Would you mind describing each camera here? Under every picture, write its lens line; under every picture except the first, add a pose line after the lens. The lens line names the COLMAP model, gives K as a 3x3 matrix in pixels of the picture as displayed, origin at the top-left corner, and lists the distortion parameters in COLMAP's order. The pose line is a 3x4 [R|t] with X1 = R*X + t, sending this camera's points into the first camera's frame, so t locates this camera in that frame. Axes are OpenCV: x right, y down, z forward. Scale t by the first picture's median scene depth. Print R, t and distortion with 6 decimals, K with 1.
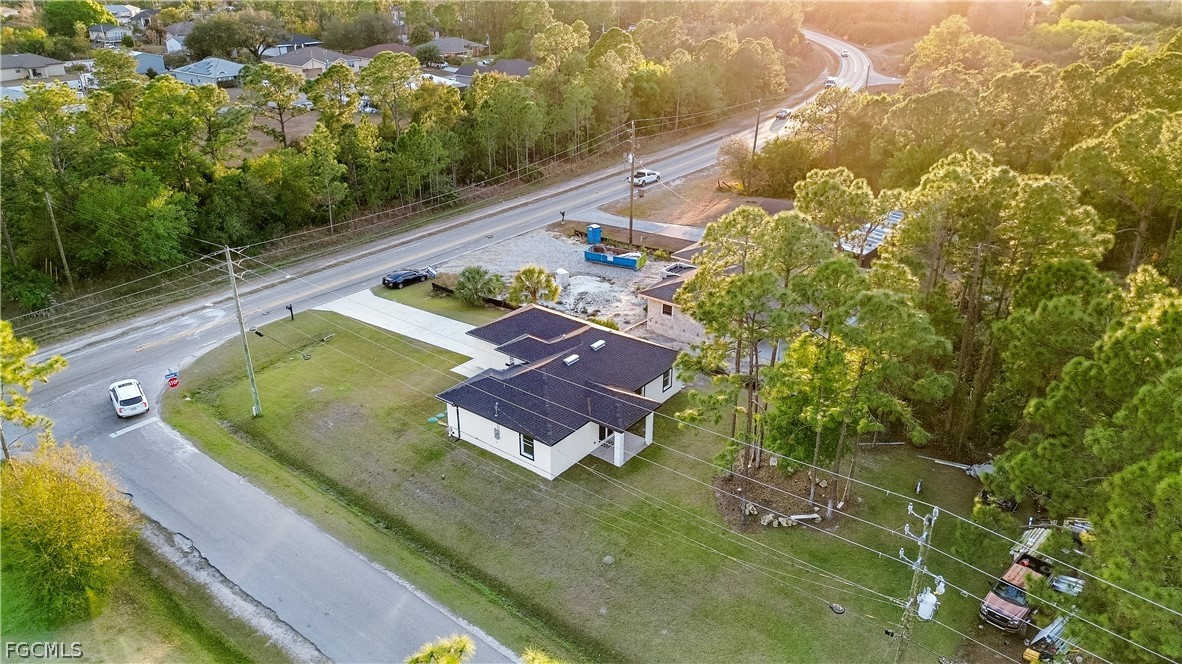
lens RADIAL K [[841.4, 0, 591.0], [0, 841.4, 332.0], [0, 0, 1]] dist [0.003311, 0.000683]
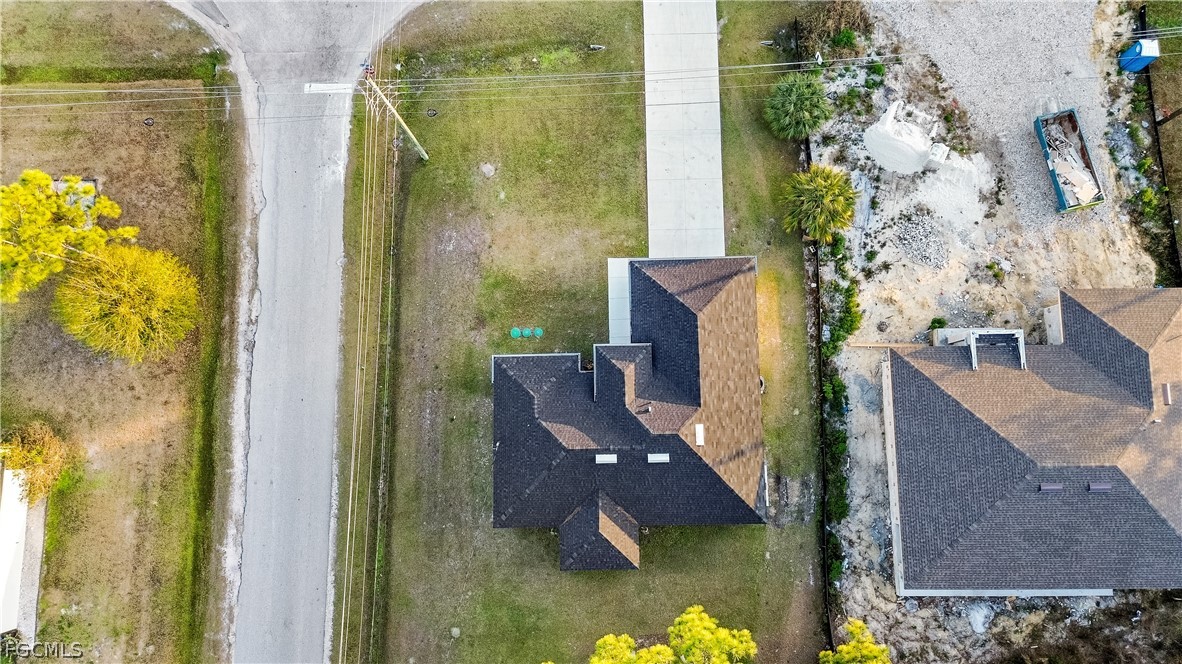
lens RADIAL K [[841.4, 0, 591.0], [0, 841.4, 332.0], [0, 0, 1]] dist [0.003311, 0.000683]
pose [[0.630151, 0.765006, -0.132954, -0.017490], [-0.290269, 0.390904, 0.873463, -0.725443], [0.720176, -0.511821, 0.468386, 0.653107]]
